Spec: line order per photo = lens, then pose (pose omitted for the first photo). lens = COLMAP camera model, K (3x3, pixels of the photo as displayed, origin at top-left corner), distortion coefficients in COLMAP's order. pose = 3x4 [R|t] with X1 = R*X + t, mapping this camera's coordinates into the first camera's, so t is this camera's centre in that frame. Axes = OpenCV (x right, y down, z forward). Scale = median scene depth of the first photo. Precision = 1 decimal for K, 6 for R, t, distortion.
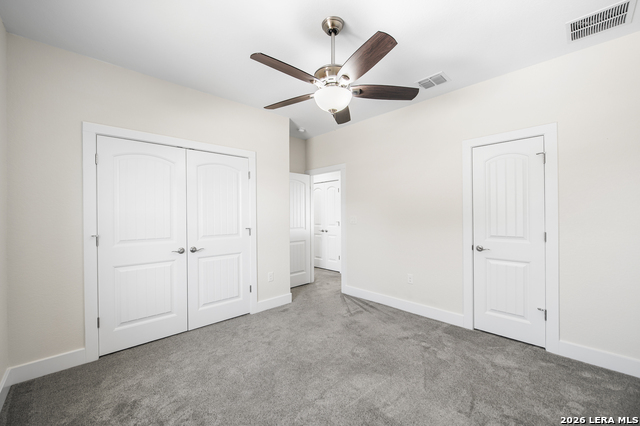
lens RADIAL K [[258.0, 0, 322.2], [0, 258.0, 214.4], [0, 0, 1]] dist [-0.002790, -0.000624]
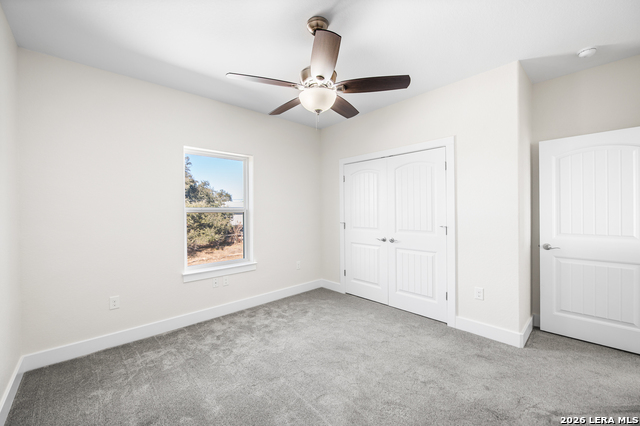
lens RADIAL K [[258.0, 0, 318.7], [0, 258.0, 213.5], [0, 0, 1]] dist [-0.002790, -0.000624]
pose [[-0.012942, 0.013662, -0.999823, 0.711745], [0.001709, 0.999906, 0.013641, -0.002766], [0.999915, -0.001532, -0.012964, 0.692988]]
